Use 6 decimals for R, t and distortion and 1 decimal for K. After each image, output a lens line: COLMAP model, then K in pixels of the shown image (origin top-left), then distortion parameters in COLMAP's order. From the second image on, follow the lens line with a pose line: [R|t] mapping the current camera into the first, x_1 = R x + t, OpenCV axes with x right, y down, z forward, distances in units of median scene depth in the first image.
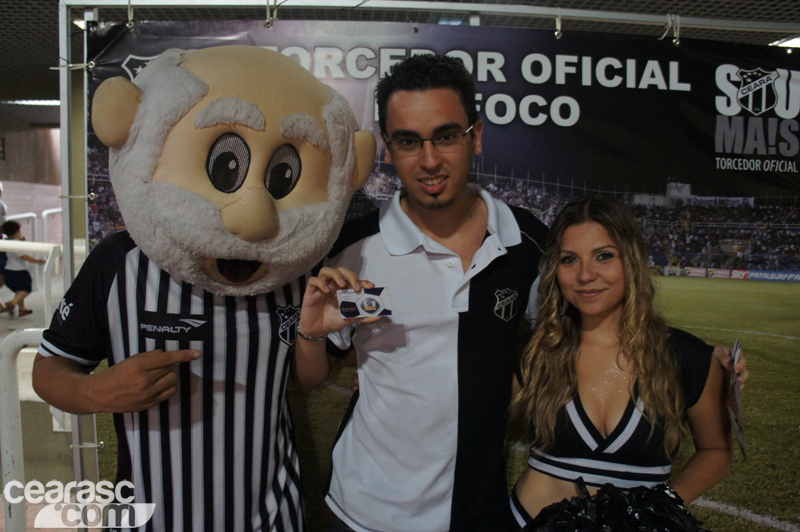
lens RADIAL K [[665.9, 0, 394.9], [0, 665.9, 248.6], [0, 0, 1]] dist [-0.163027, 0.090679]
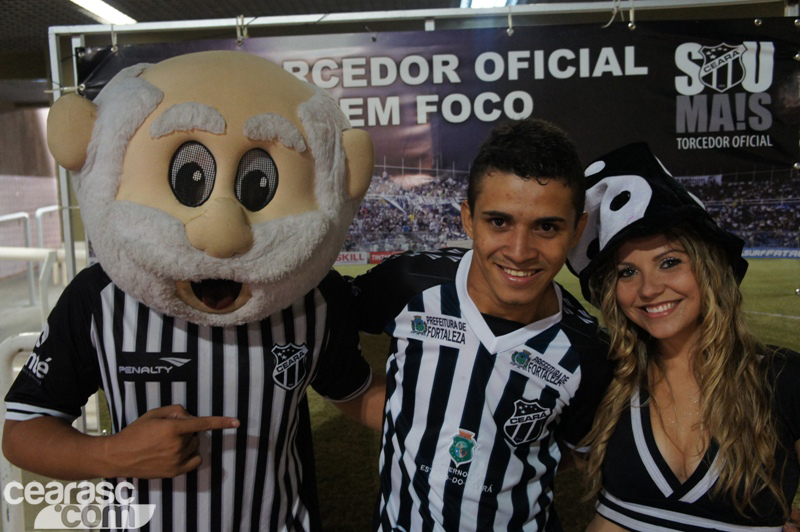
lens RADIAL K [[820.2, 0, 399.8], [0, 820.2, 265.9], [0, 0, 1]] dist [0.043946, 0.000000]
pose [[0.994267, -0.041058, -0.098731, 0.187265], [0.042018, 0.999087, 0.007666, 0.031719], [0.098327, -0.011771, 0.995085, -0.347304]]
